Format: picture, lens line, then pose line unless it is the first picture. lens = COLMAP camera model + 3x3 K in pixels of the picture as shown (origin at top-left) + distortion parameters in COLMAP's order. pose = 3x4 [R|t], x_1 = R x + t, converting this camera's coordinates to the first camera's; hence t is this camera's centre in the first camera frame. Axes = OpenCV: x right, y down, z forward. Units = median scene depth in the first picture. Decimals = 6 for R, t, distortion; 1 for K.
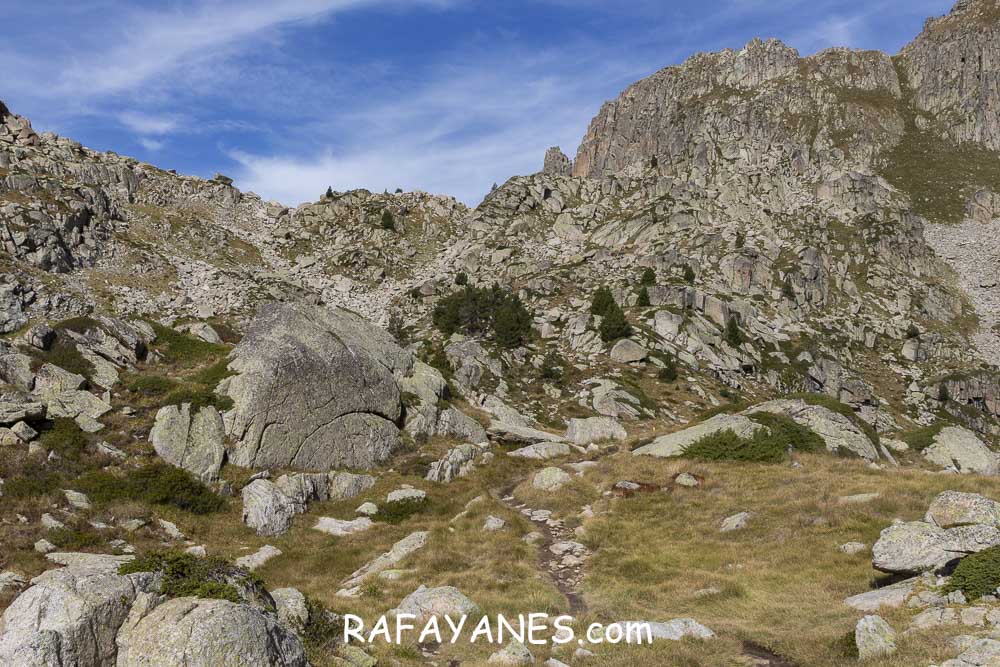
lens RADIAL K [[1106.5, 0, 503.4], [0, 1106.5, 330.0], [0, 0, 1]] dist [0.006380, 0.000000]
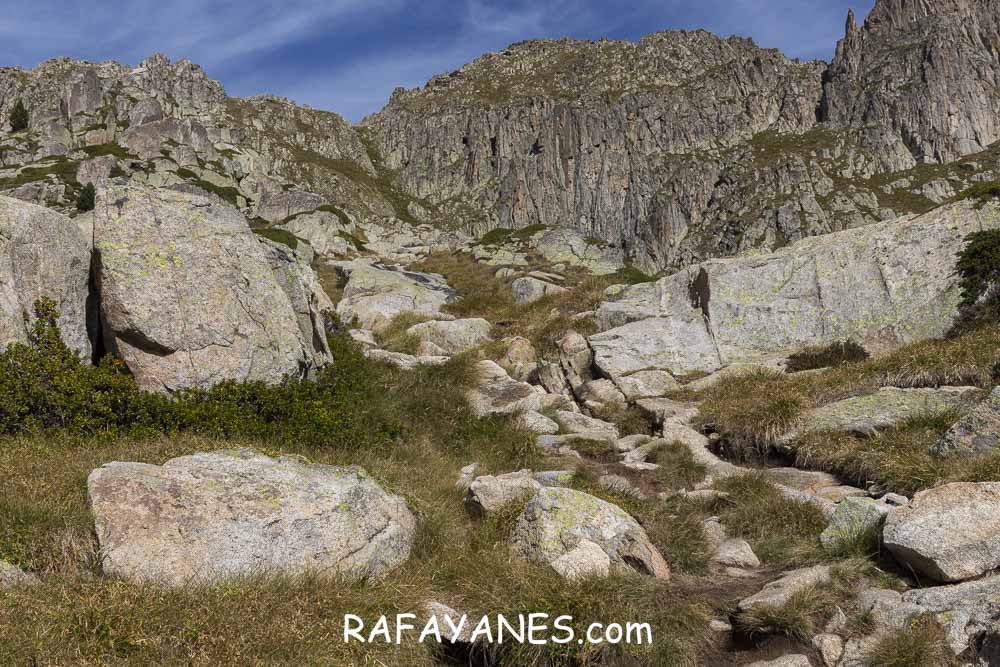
lens RADIAL K [[1106.5, 0, 506.0], [0, 1106.5, 333.4], [0, 0, 1]] dist [0.006380, 0.000000]
pose [[0.807116, 0.127280, 0.576509, 0.043044], [-0.055149, 0.988469, -0.141022, -0.023051], [-0.587811, 0.082027, 0.804829, 0.436605]]
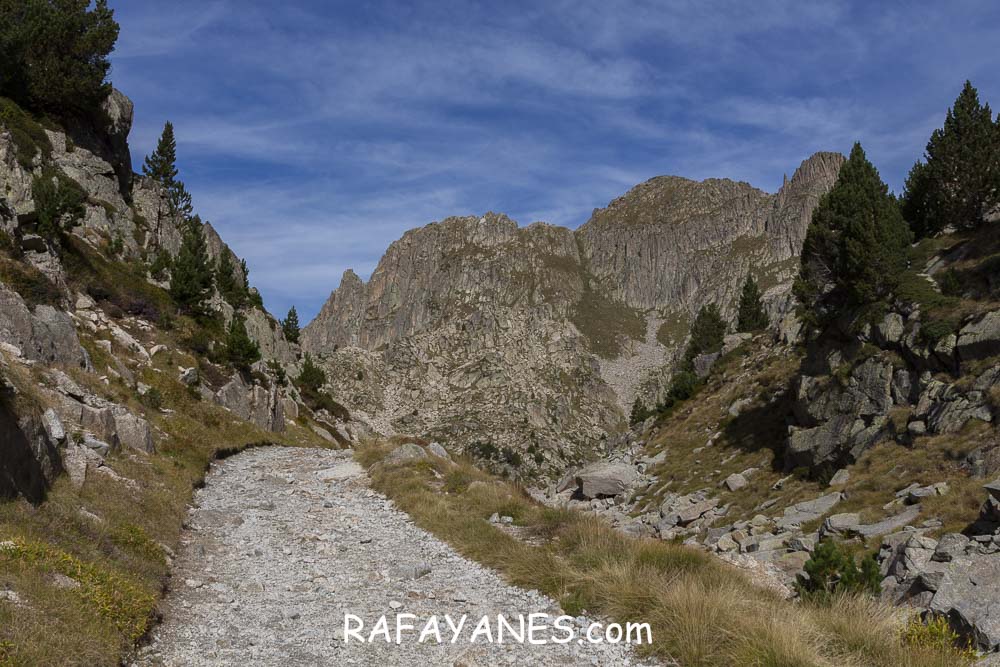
lens RADIAL K [[1106.5, 0, 498.8], [0, 1106.5, 334.7], [0, 0, 1]] dist [0.006380, 0.000000]
pose [[0.952937, 0.026270, 0.302028, -0.263343], [-0.022218, 0.999611, -0.016844, -0.080413], [-0.302353, 0.009340, 0.953150, -0.554978]]
